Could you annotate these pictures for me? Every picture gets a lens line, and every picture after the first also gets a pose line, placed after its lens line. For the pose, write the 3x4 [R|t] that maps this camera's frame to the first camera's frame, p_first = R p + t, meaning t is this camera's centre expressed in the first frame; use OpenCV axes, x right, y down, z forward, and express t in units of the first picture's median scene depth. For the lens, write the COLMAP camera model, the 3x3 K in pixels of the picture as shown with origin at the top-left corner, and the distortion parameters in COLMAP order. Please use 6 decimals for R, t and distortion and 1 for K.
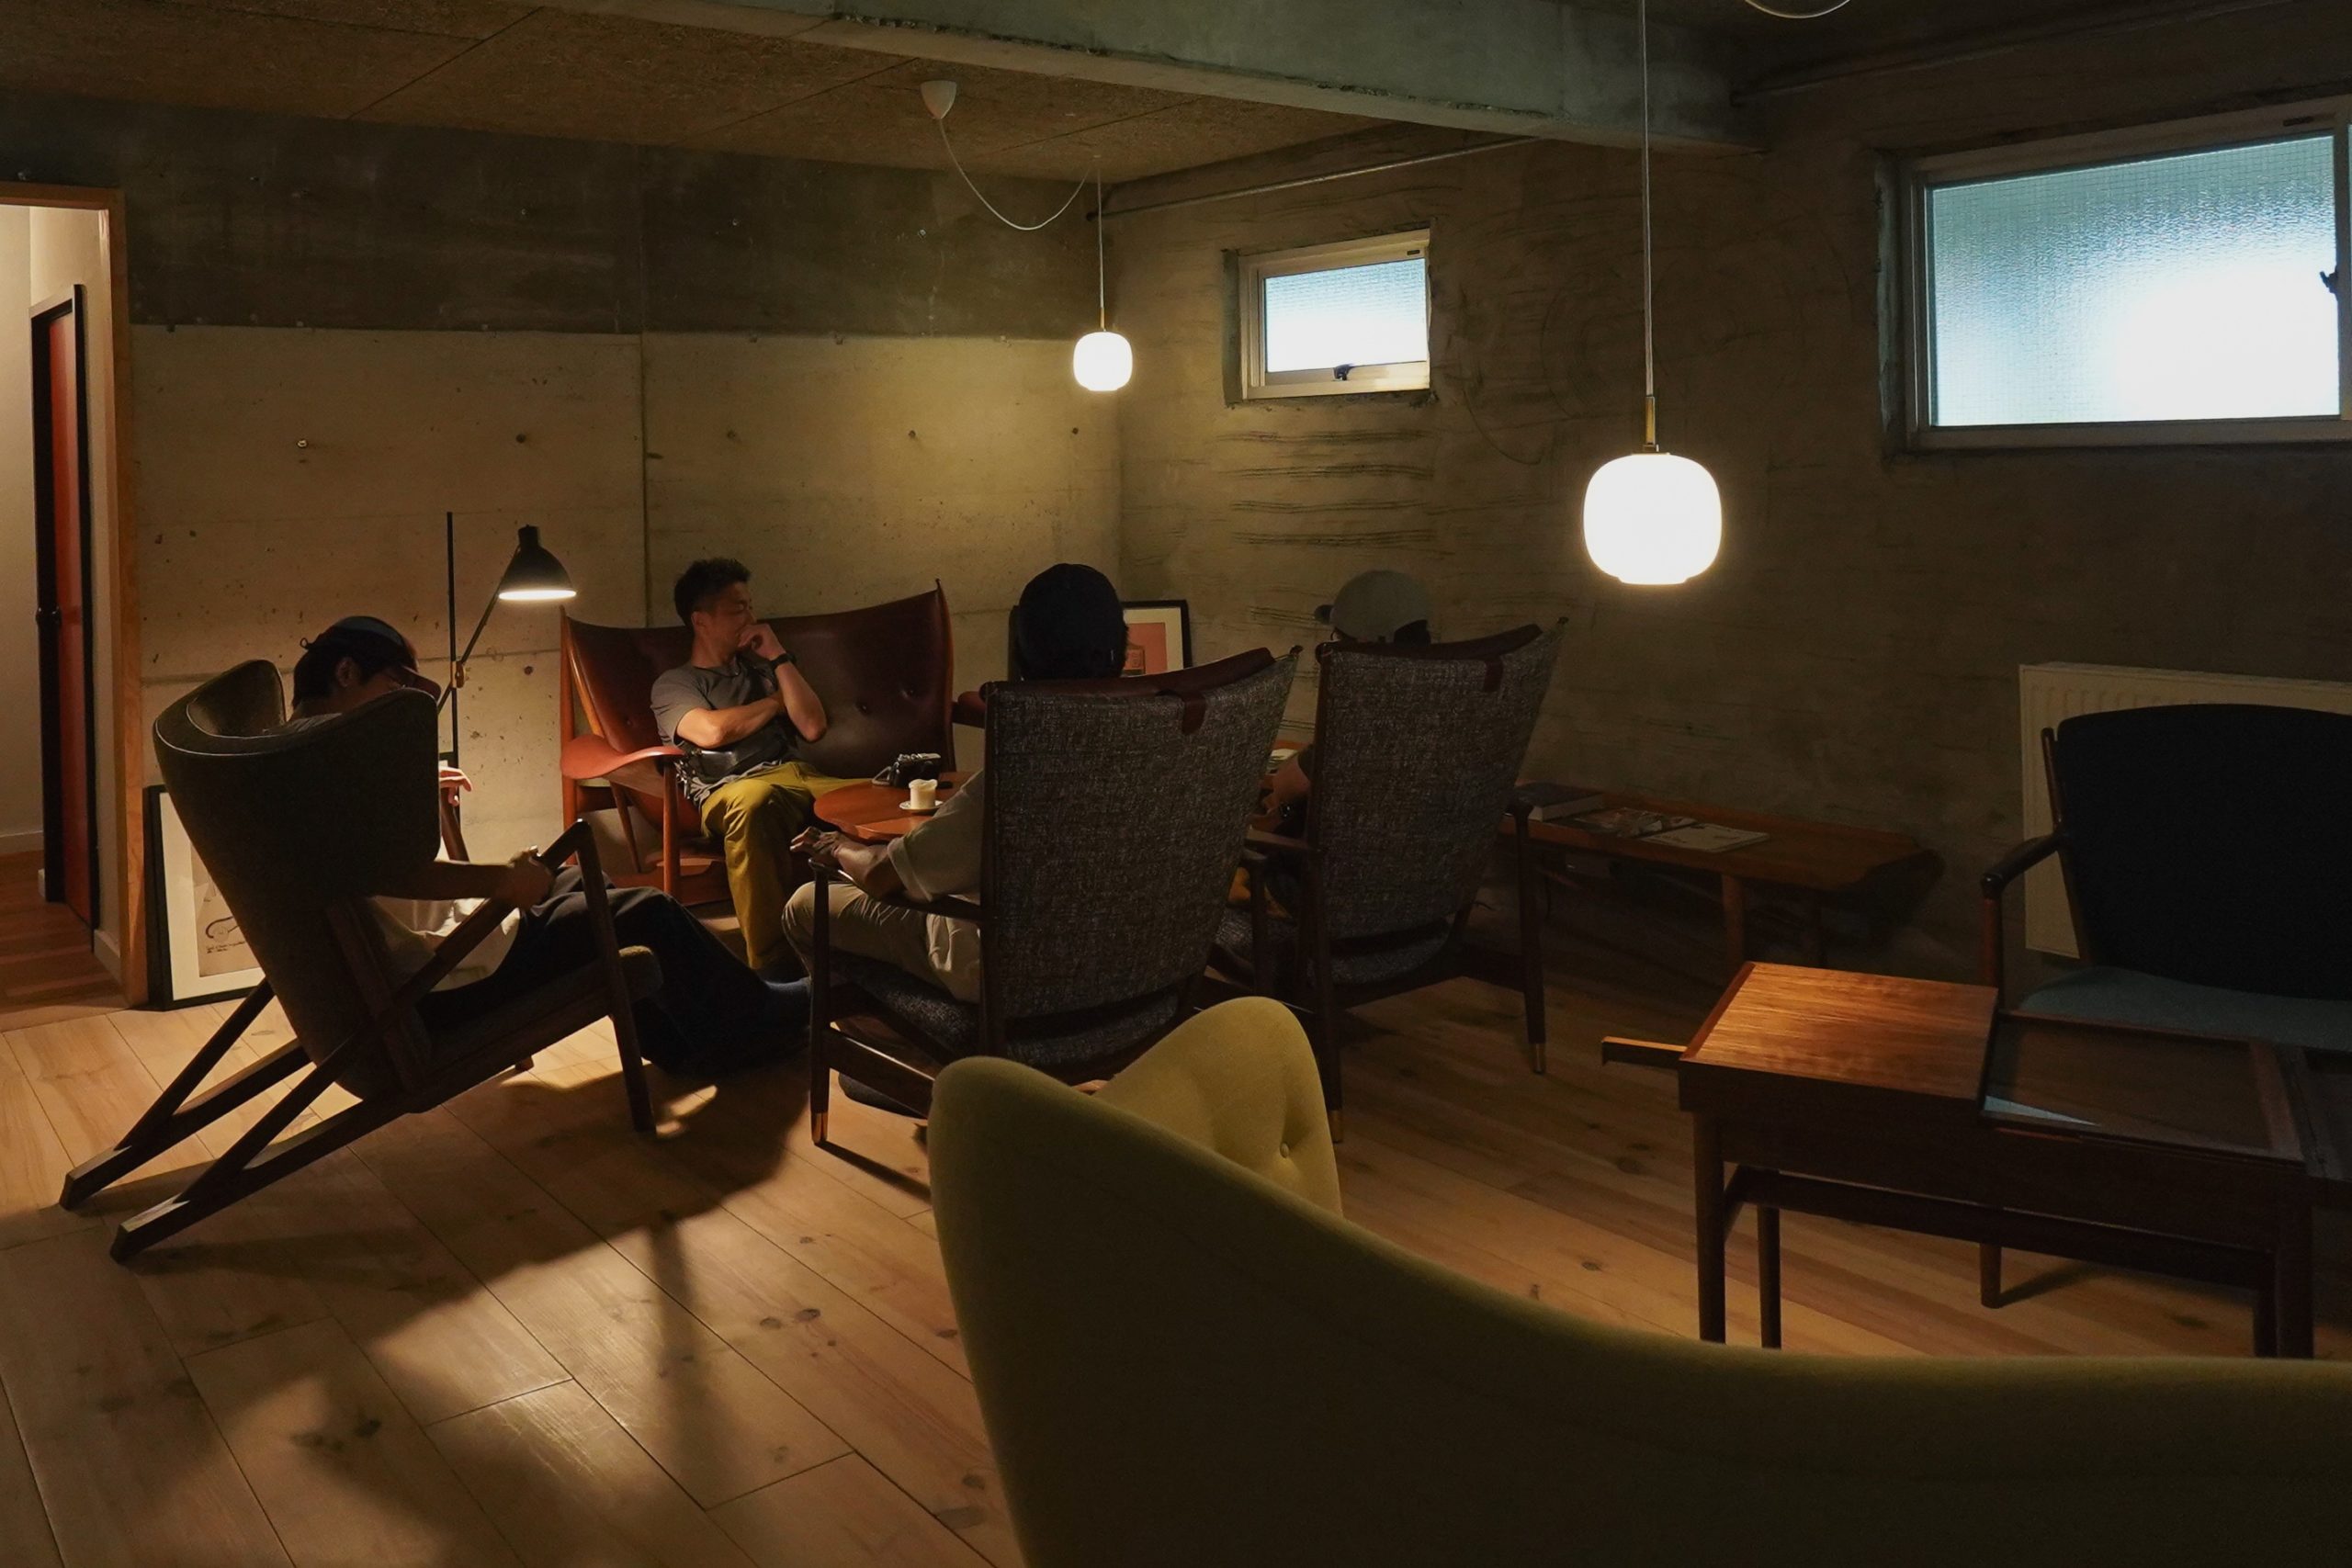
lens RADIAL K [[1901.2, 0, 1082.1], [0, 1901.2, 434.9], [0, 0, 1]] dist [-0.026340, 0.037472]
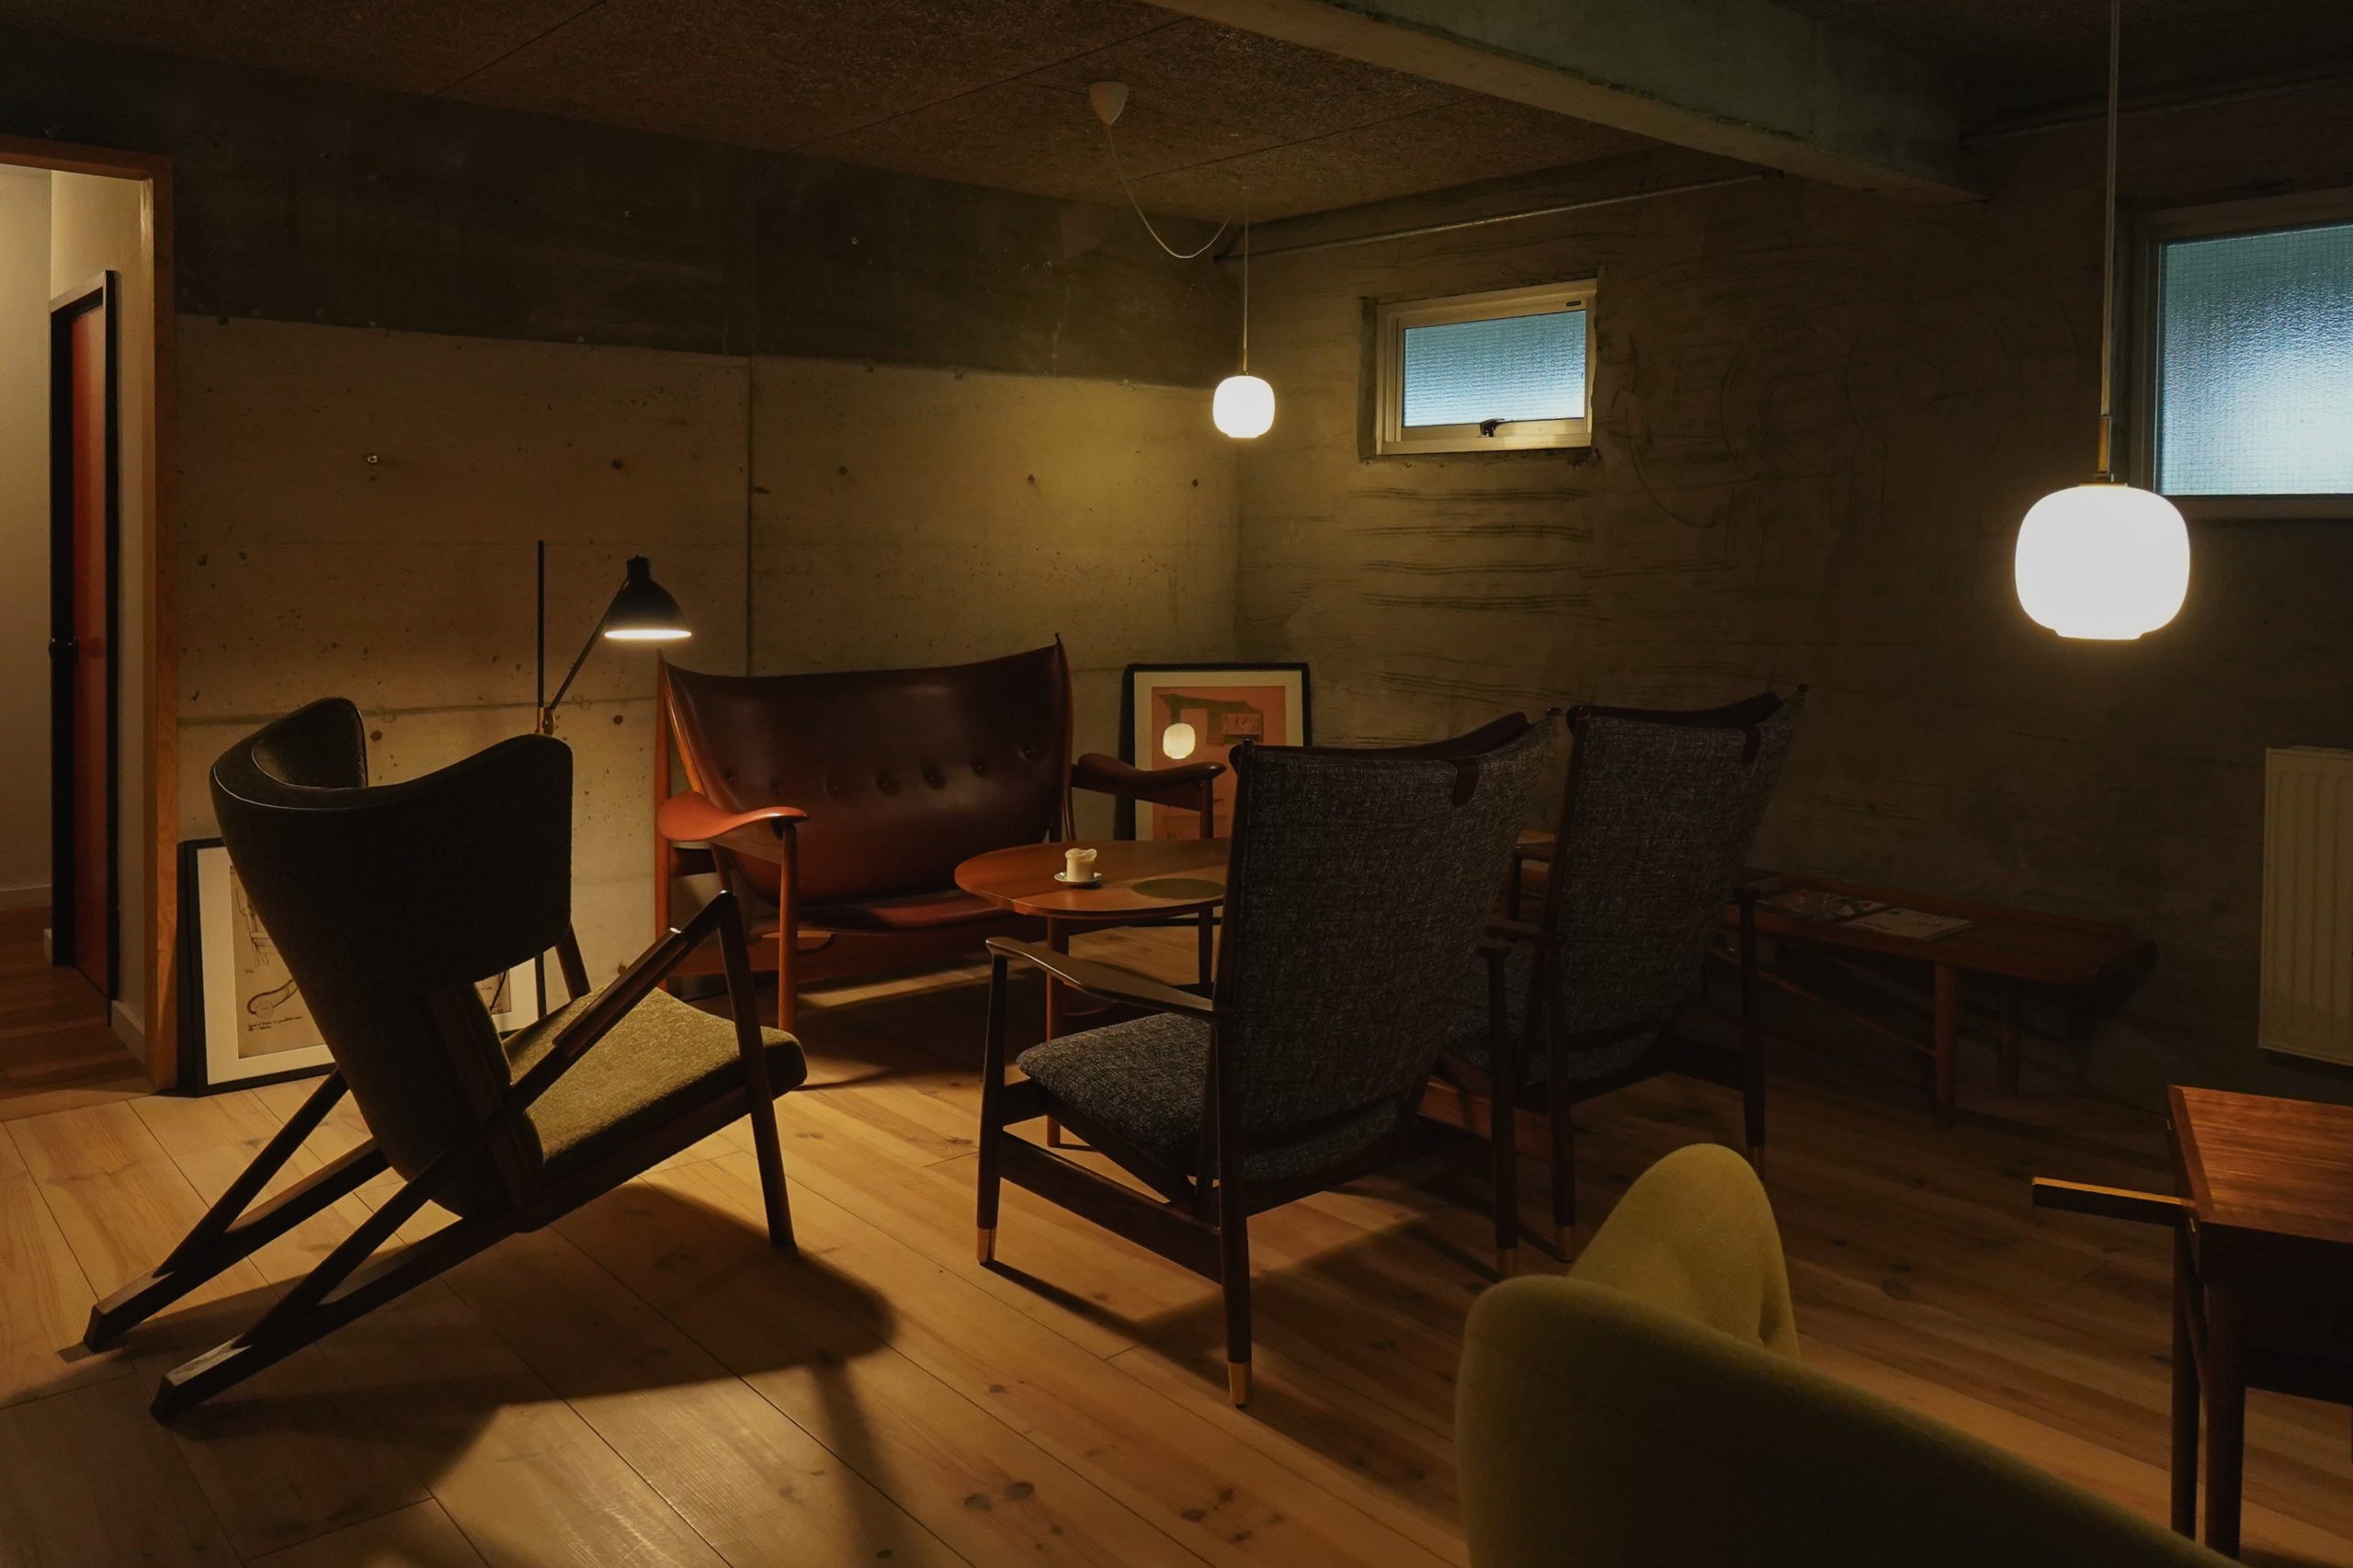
lens RADIAL K [[1781.8, 0, 1202.7], [0, 1781.8, 547.1], [0, 0, 1]] dist [-0.010438, 0.010104]
pose [[0.996368, 0.030623, 0.079449, -0.089404], [-0.031839, 0.999394, 0.014087, 0.022115], [-0.078969, -0.016565, 0.996739, 0.139042]]
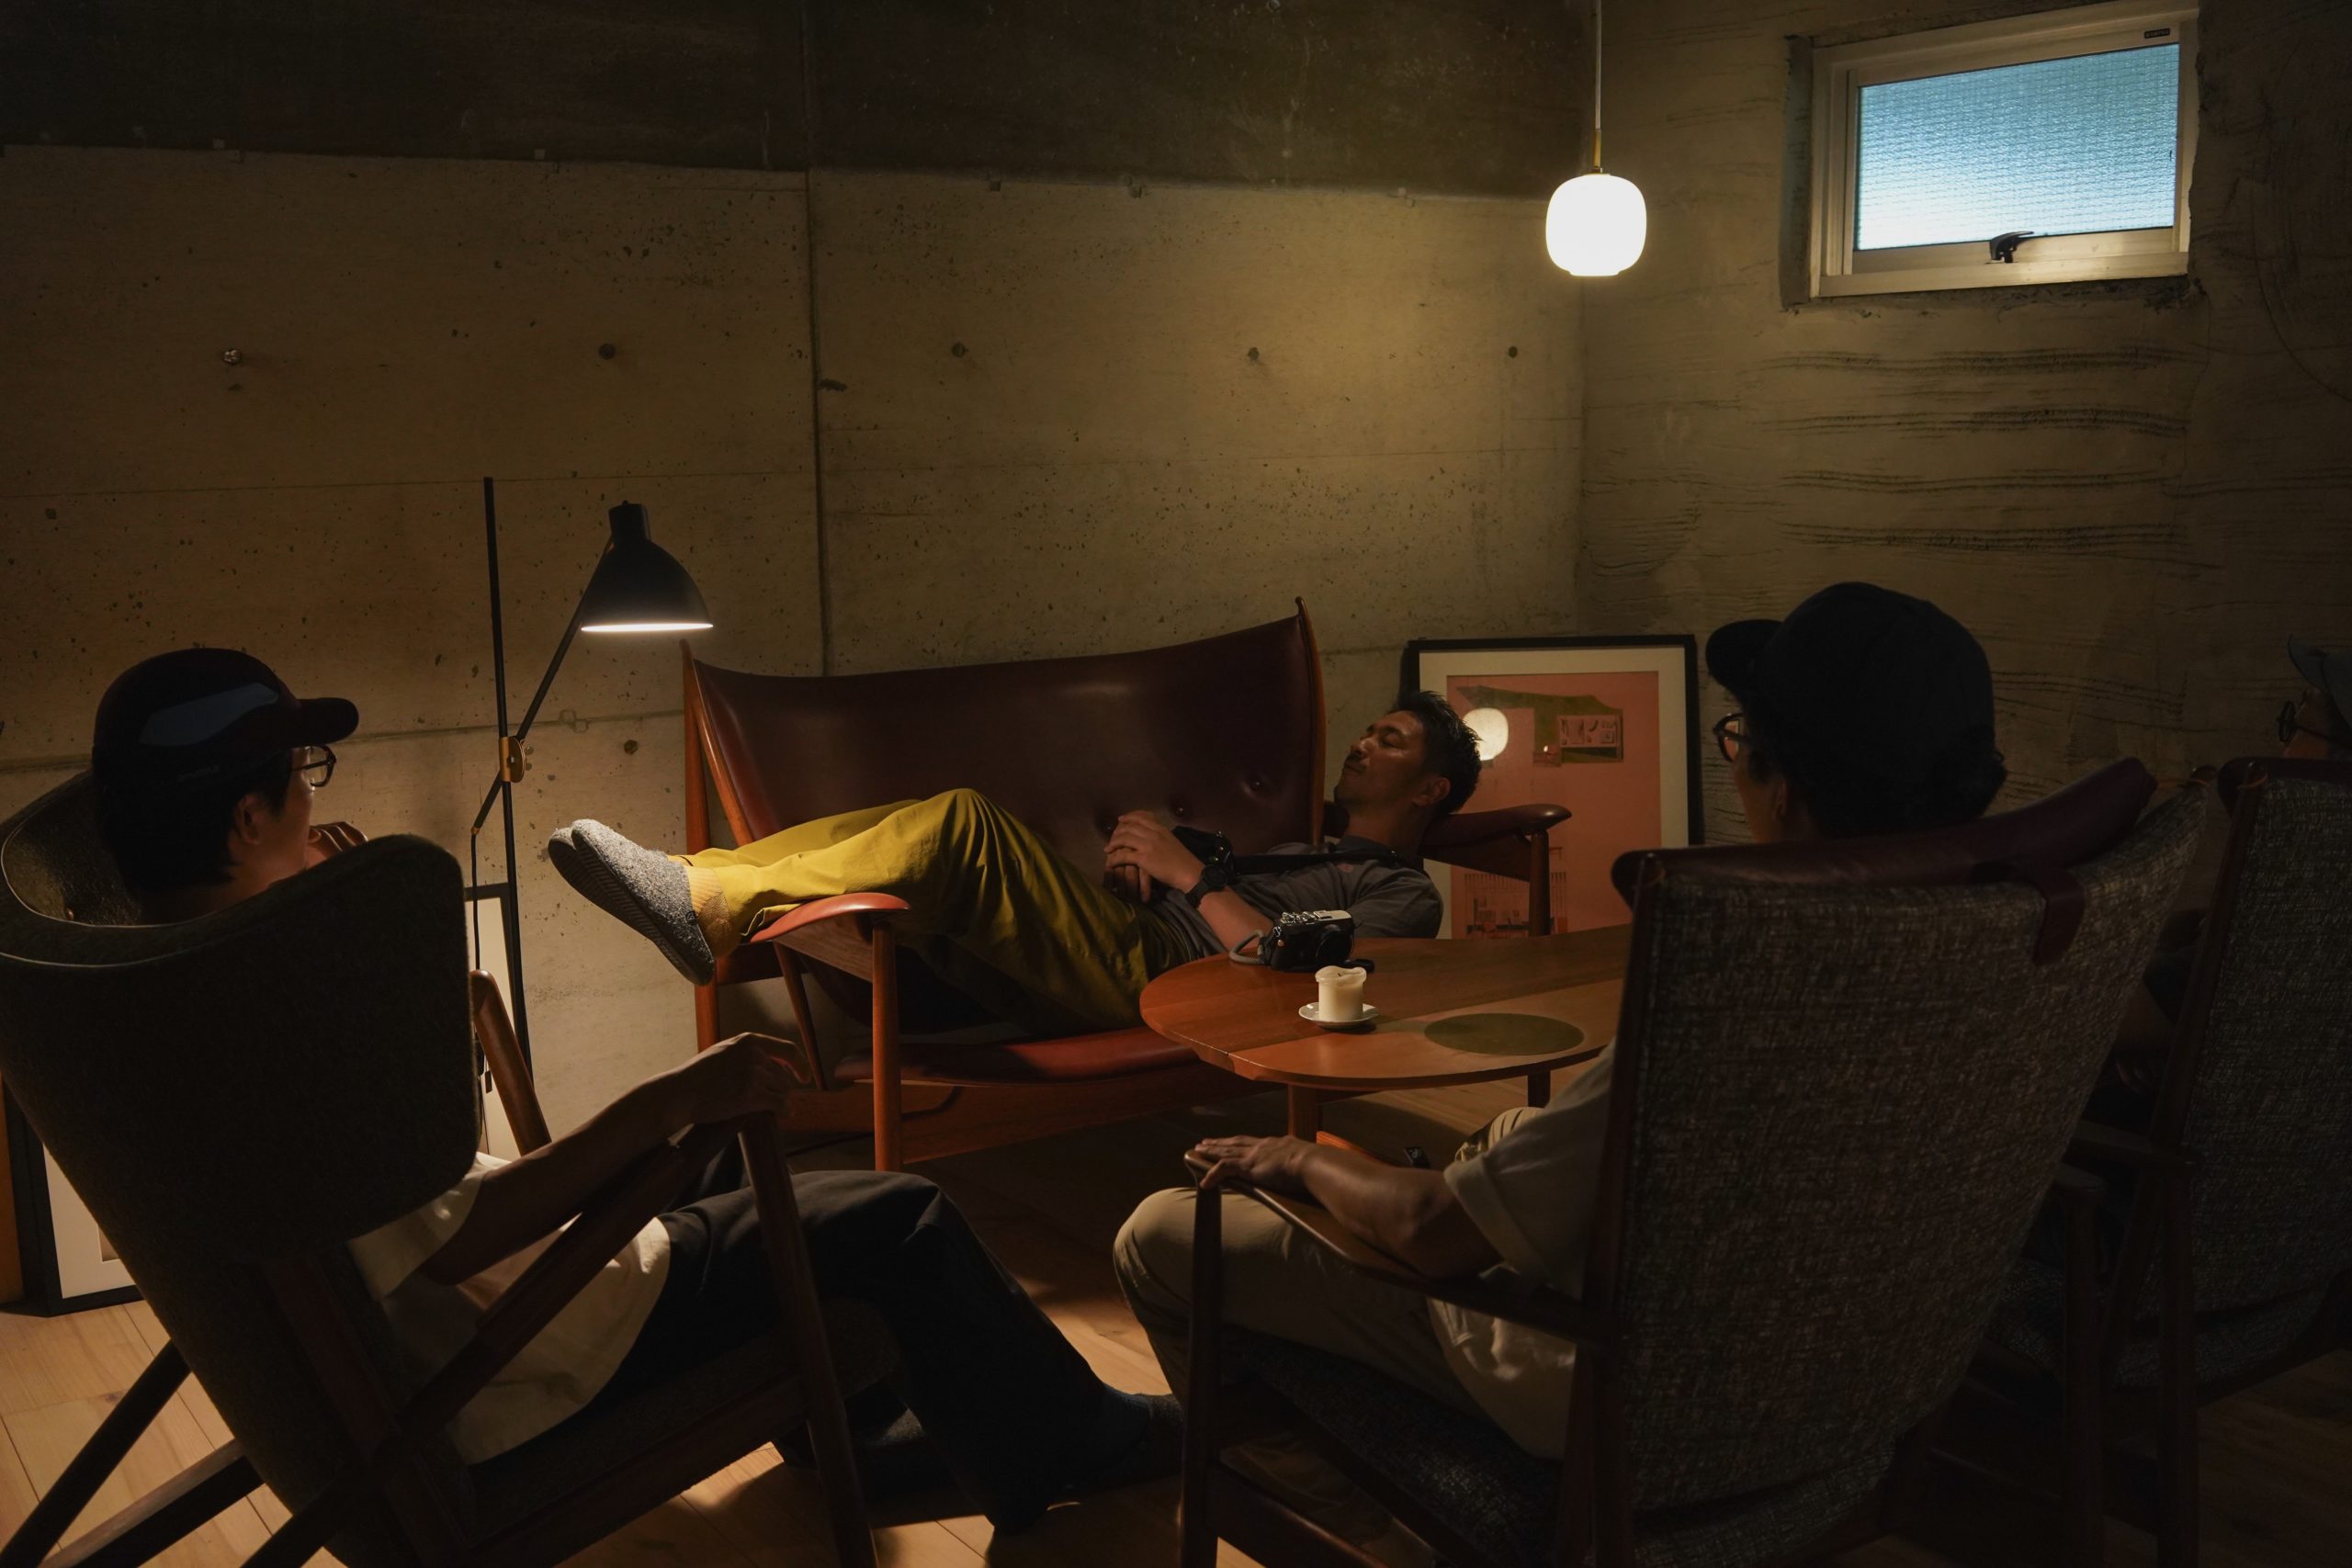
lens RADIAL K [[2404.1, 0, 1163.3], [0, 2404.1, 750.3], [0, 0, 1]] dist [-0.021254, 0.000000]
pose [[0.998279, 0.014618, -0.056795, -0.088521], [-0.006047, 0.988931, 0.148253, 0.013551], [0.058334, -0.147655, 0.987317, 0.286744]]
